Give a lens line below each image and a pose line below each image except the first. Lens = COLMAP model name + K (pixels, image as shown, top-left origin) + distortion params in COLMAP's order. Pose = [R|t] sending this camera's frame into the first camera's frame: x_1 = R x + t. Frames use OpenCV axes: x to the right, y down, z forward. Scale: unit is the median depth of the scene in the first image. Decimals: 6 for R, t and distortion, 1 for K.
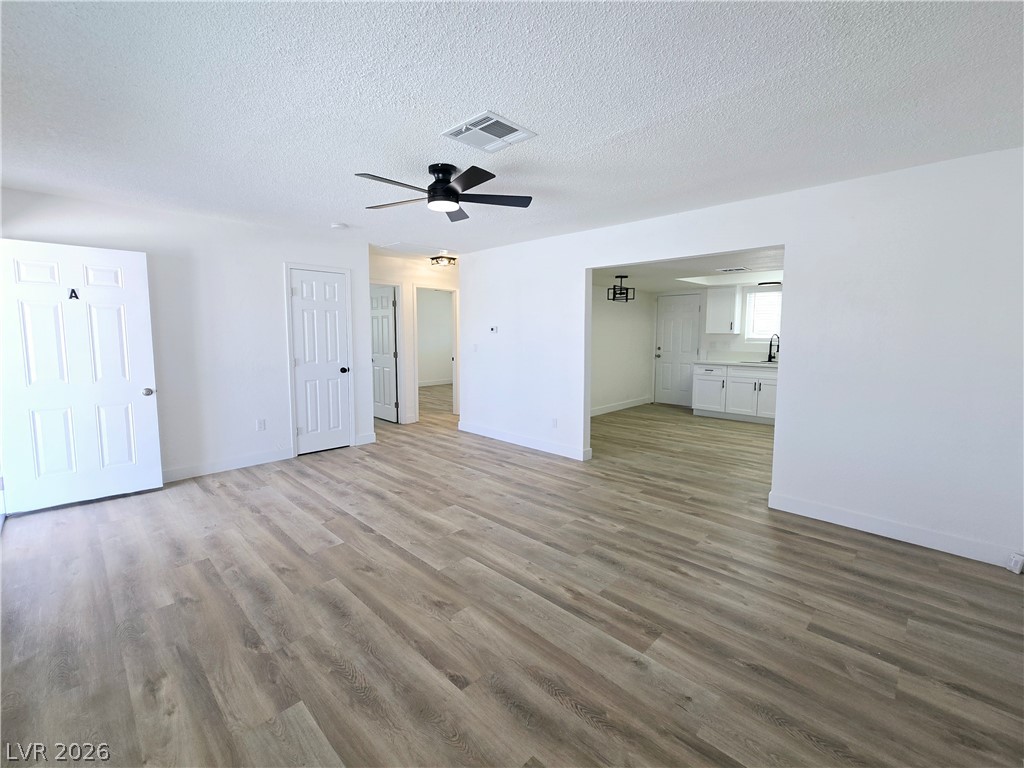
lens RADIAL K [[441.8, 0, 509.6], [0, 441.8, 377.0], [0, 0, 1]] dist [-0.002895, 0.003744]
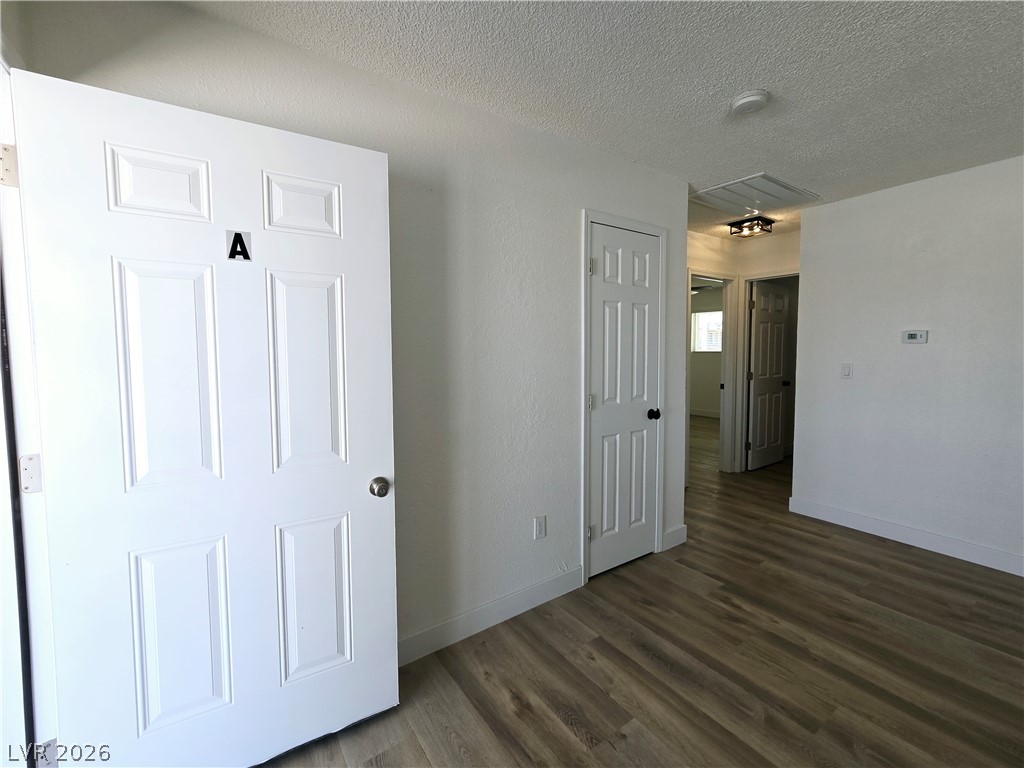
lens RADIAL K [[441.8, 0, 514.2], [0, 441.8, 378.8], [0, 0, 1]] dist [-0.002895, 0.003744]
pose [[0.982523, 0.002409, -0.186123, -0.696584], [-0.008570, 0.999441, -0.032303, -0.062710], [0.185941, 0.033334, 0.981995, 0.688418]]
